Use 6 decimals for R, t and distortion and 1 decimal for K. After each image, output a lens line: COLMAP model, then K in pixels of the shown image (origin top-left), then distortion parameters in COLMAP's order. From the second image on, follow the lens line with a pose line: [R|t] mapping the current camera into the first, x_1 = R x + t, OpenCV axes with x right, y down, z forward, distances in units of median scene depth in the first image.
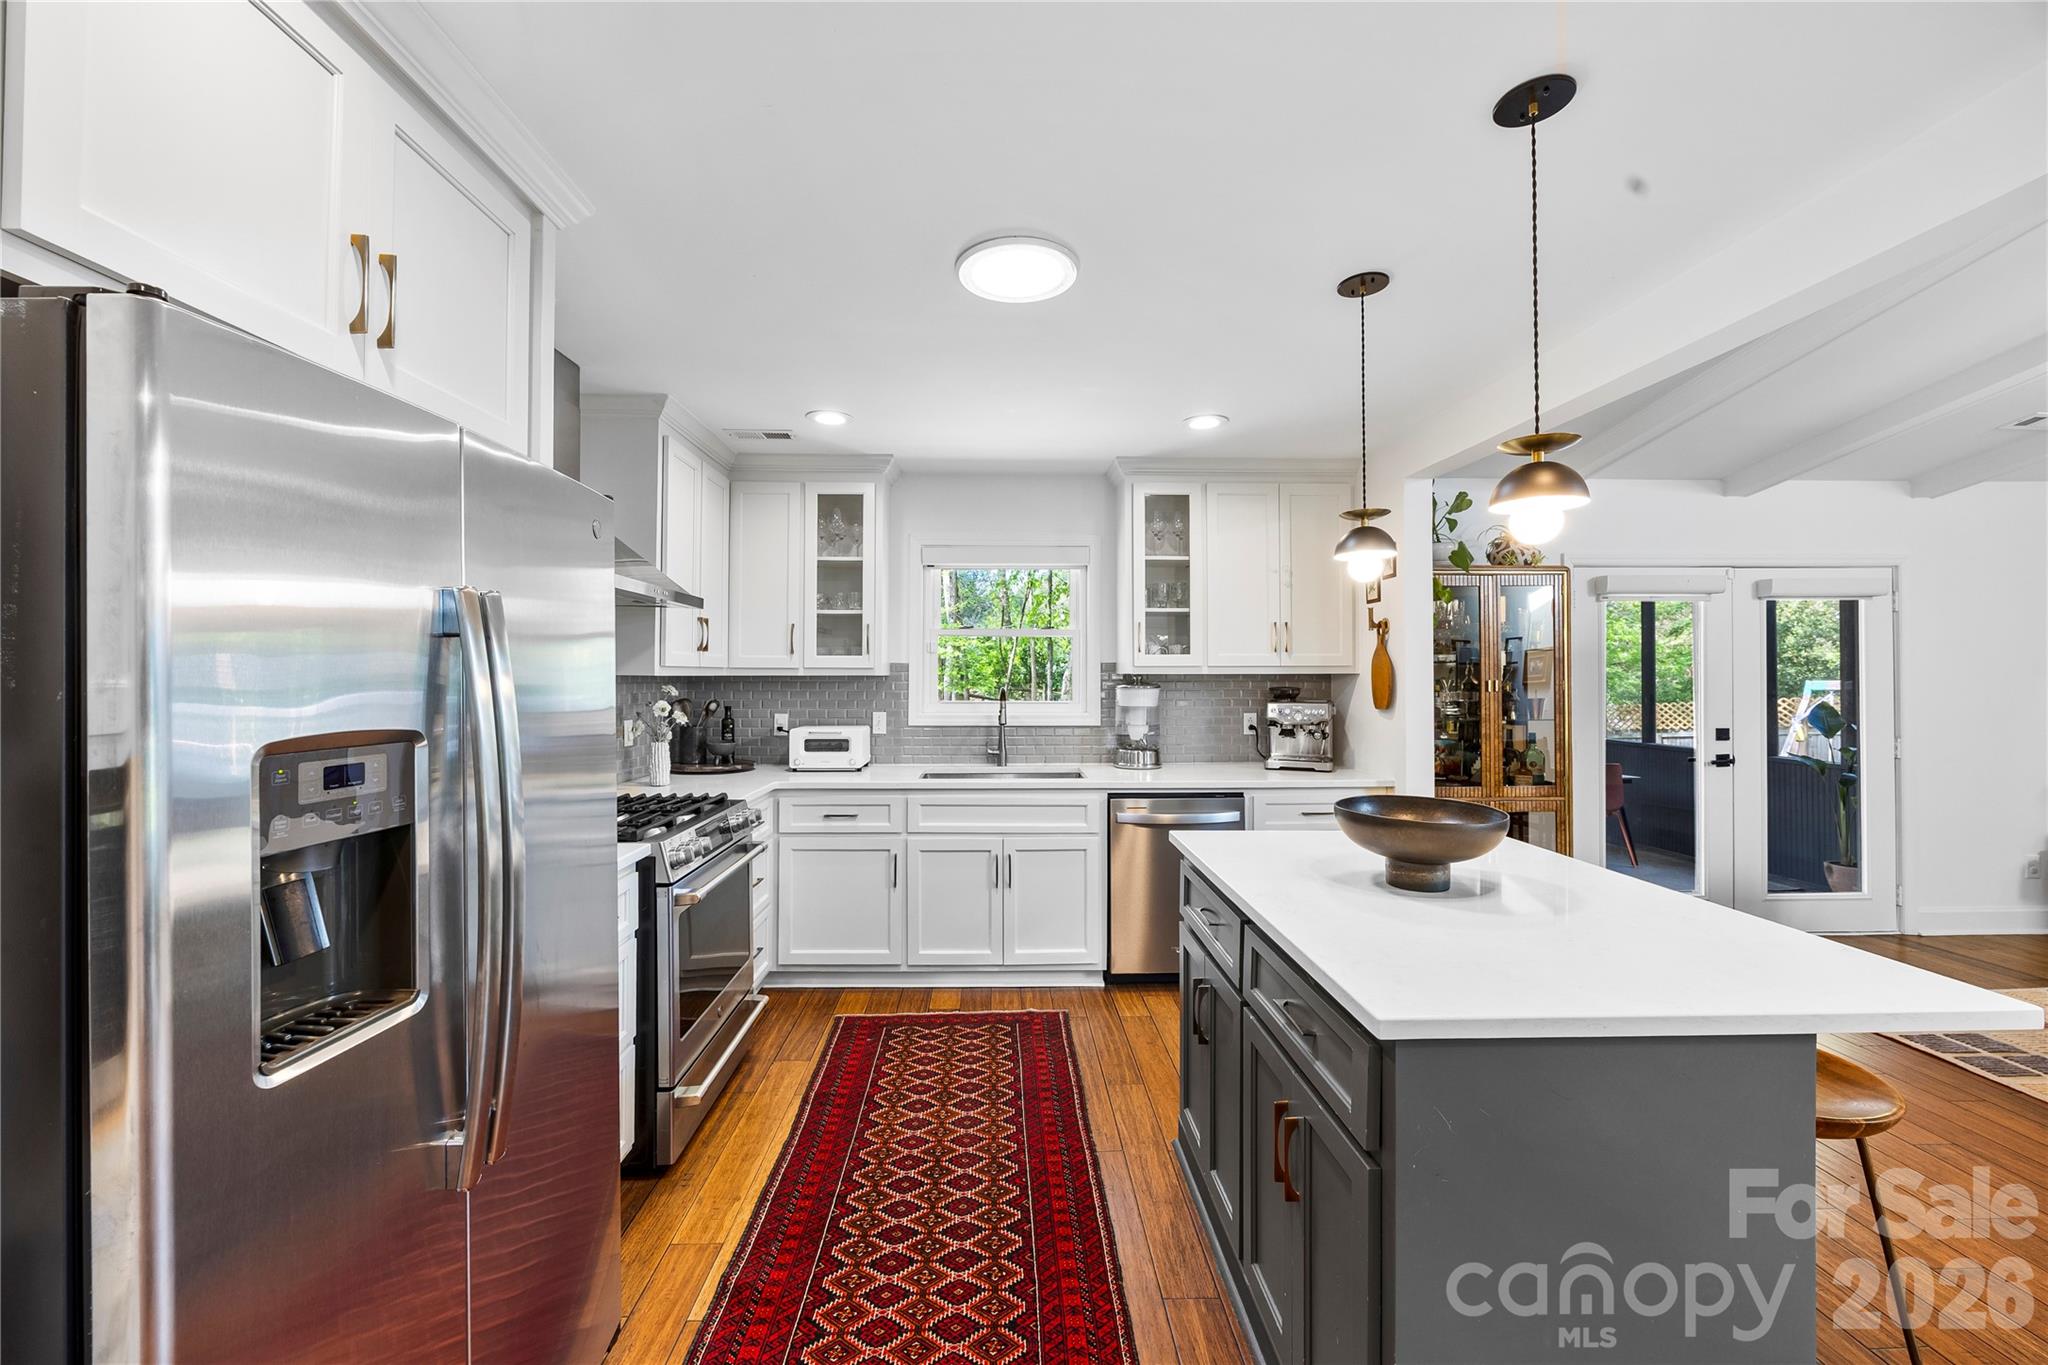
lens RADIAL K [[786.6, 0, 1015.9], [0, 786.6, 676.7], [0, 0, 1]] dist [-0.008837, 0.001496]
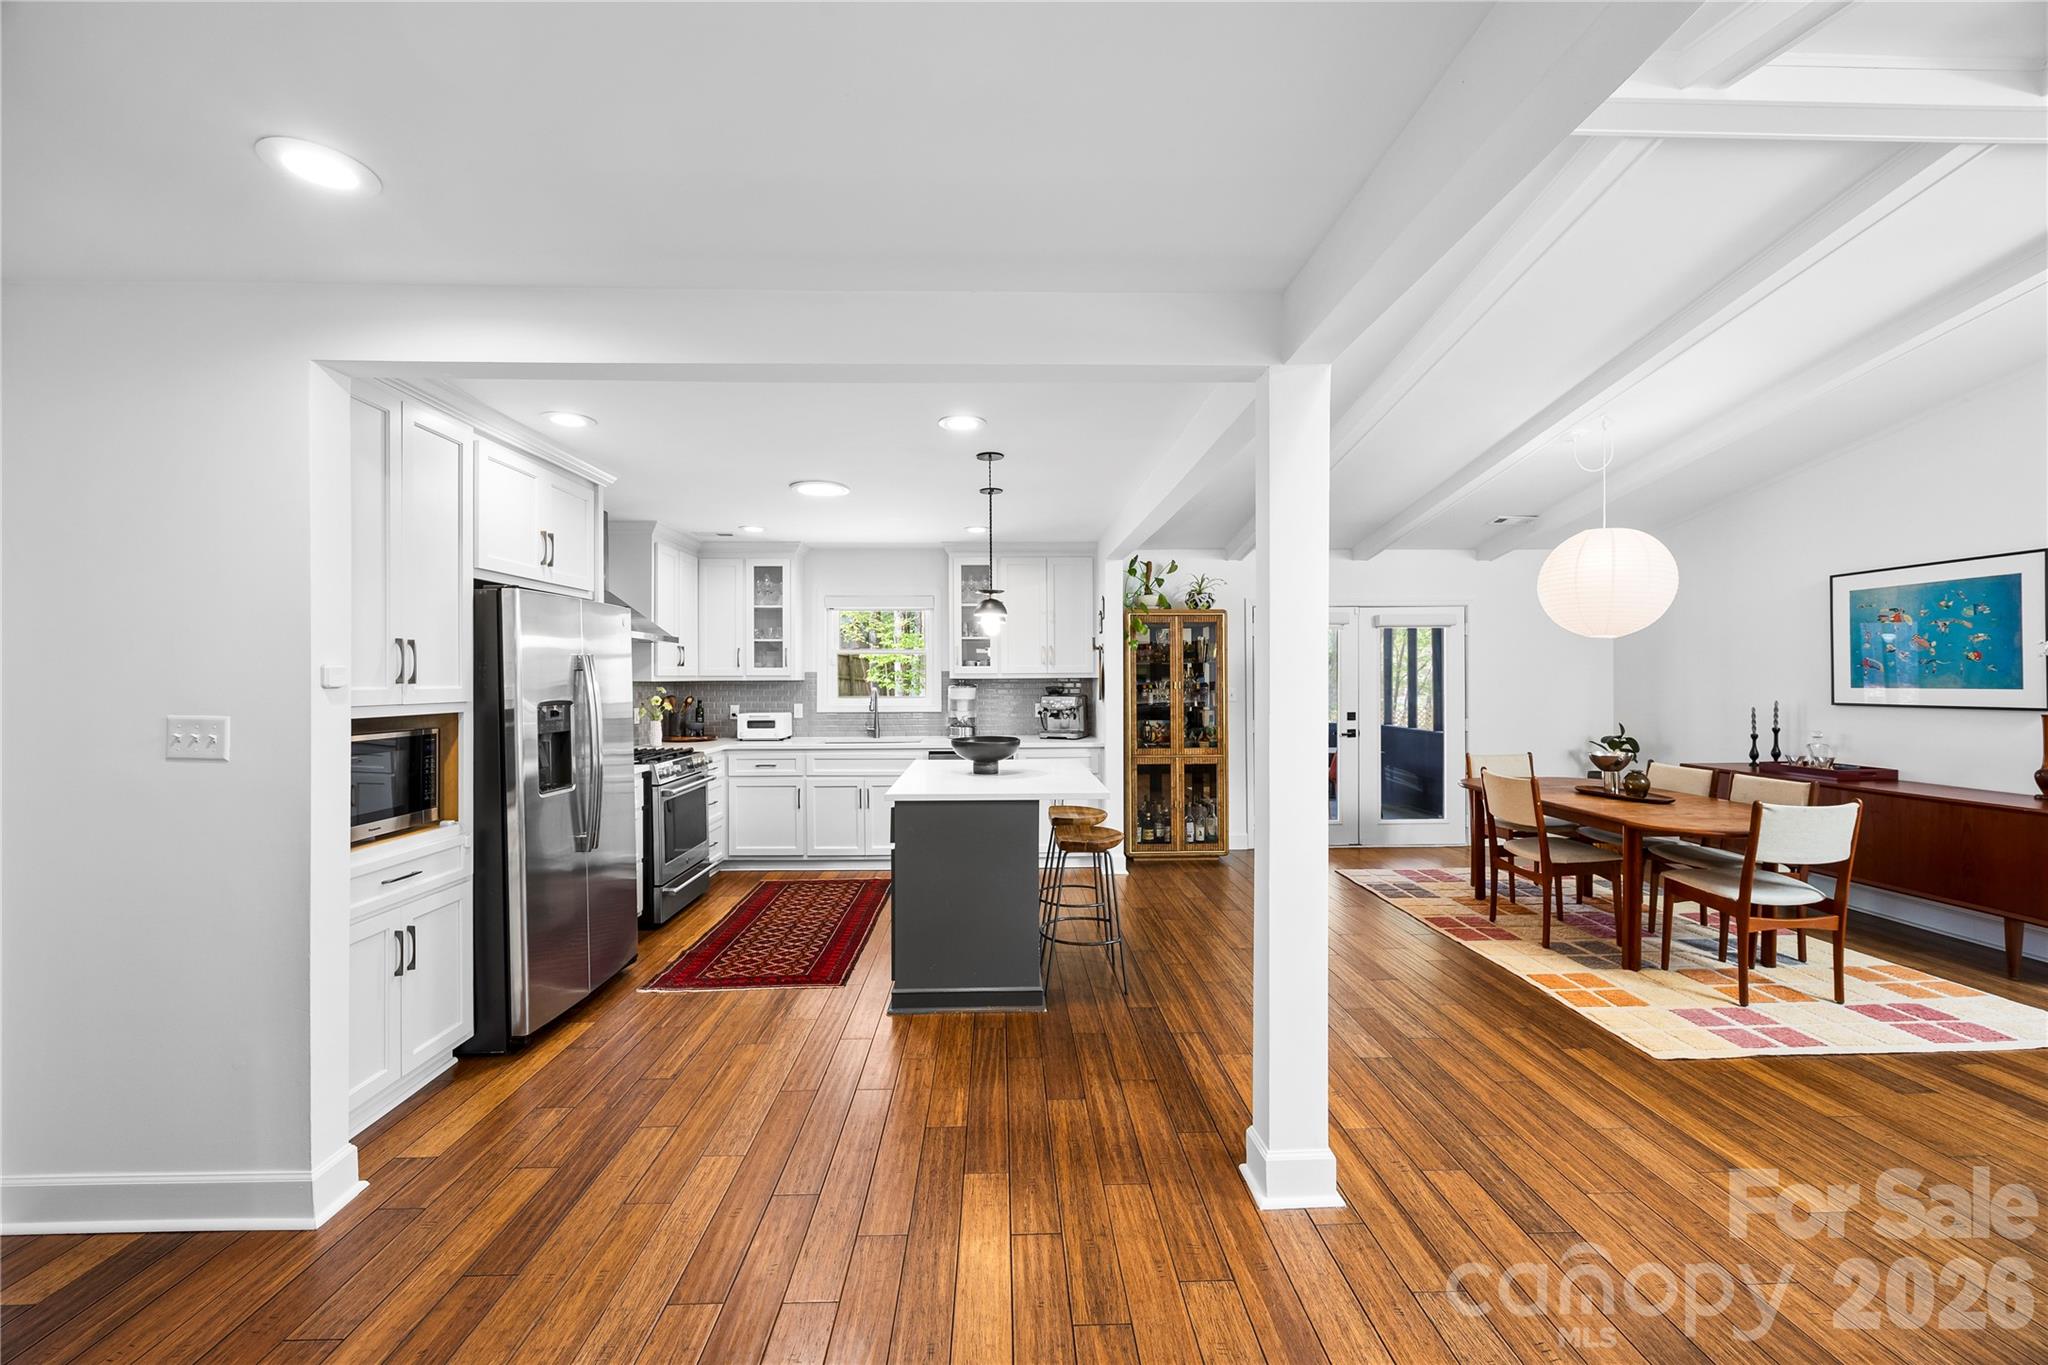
lens RADIAL K [[786.6, 0, 1016.0], [0, 786.6, 677.2], [0, 0, 1]] dist [-0.008837, 0.001496]
pose [[0.999988, -0.003341, 0.003532, 0.272077], [0.003349, 0.999992, -0.002290, -0.001789], [-0.003525, 0.002301, 0.999991, -0.593498]]
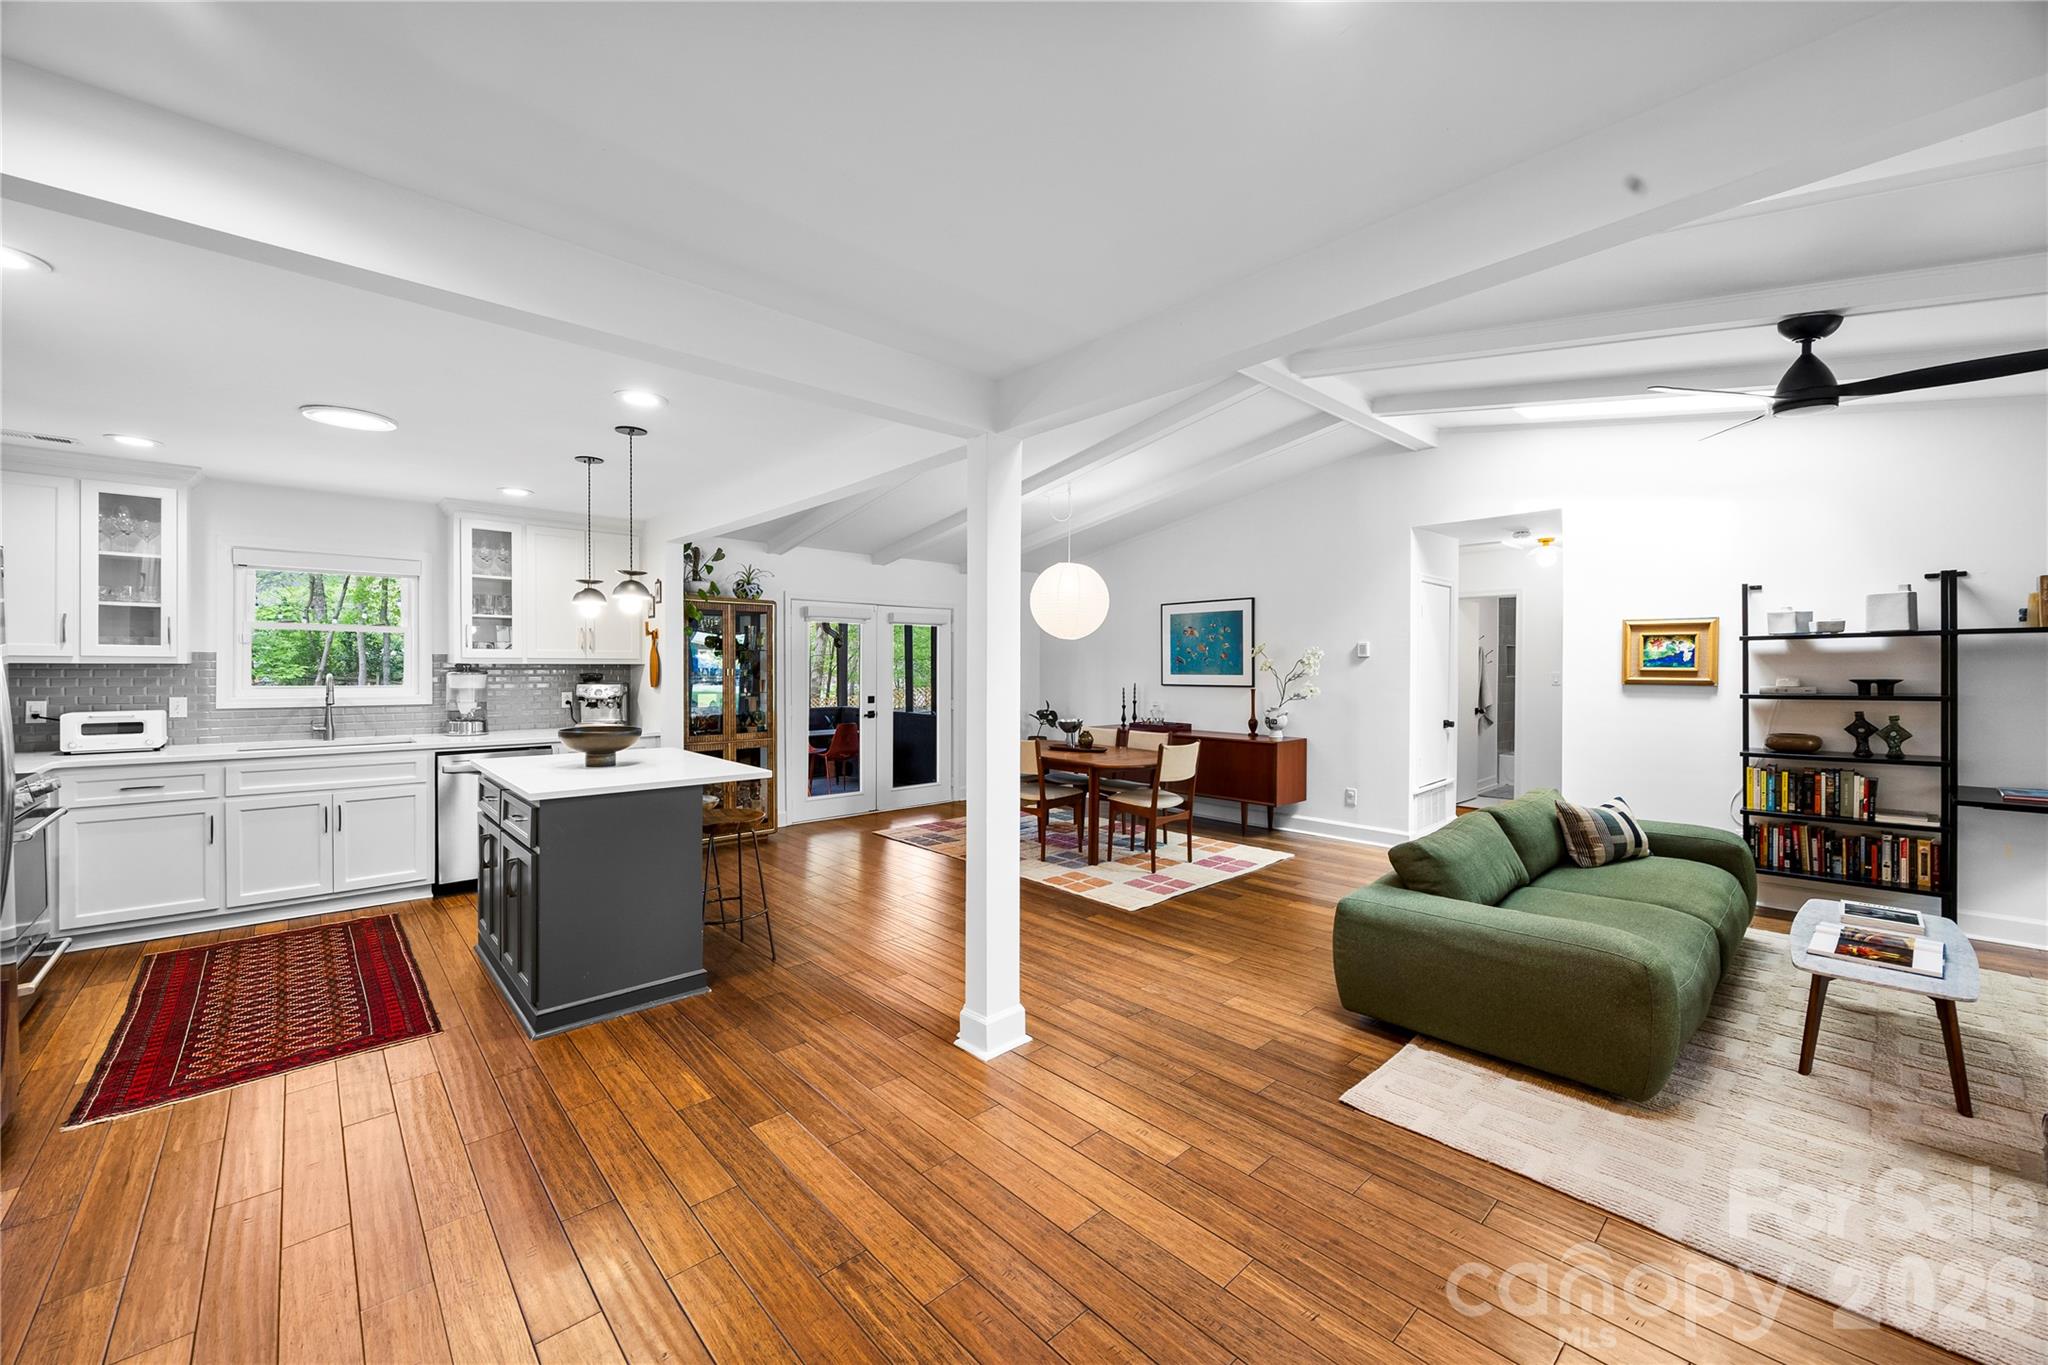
lens RADIAL K [[786.6, 0, 1024.1], [0, 786.6, 674.9], [0, 0, 1]] dist [-0.008837, 0.001496]
pose [[0.748680, -0.003303, 0.662923, -0.015144], [-0.004916, 0.999932, 0.010534, -0.002744], [-0.662913, -0.011146, 0.748613, -0.619676]]
